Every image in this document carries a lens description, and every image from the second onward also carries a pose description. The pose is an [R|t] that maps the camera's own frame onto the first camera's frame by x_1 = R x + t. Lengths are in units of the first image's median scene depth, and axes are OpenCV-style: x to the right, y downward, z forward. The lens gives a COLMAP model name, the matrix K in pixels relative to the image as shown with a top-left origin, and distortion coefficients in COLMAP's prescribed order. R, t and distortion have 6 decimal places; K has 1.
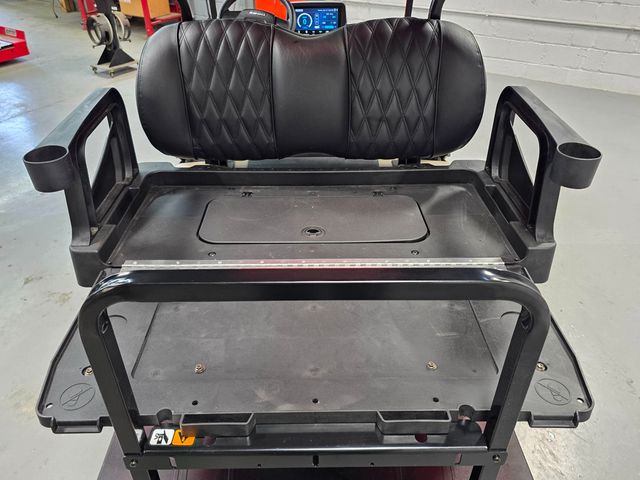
lens RADIAL K [[486.3, 0, 318.5], [0, 486.3, 239.6], [0, 0, 1]] dist [0.008116, 0.004402]
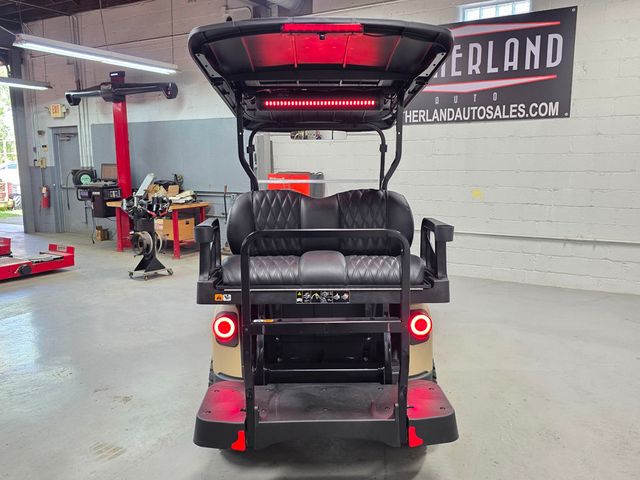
lens RADIAL K [[540.7, 0, 328.5], [0, 540.7, 267.4], [0, 0, 1]] dist [0.090165, 0.007516]
pose [[0.999694, -0.006381, 0.023917, -0.033898], [0.015803, 0.908210, -0.418216, 0.695369], [-0.019053, 0.418466, 0.908033, -0.790764]]
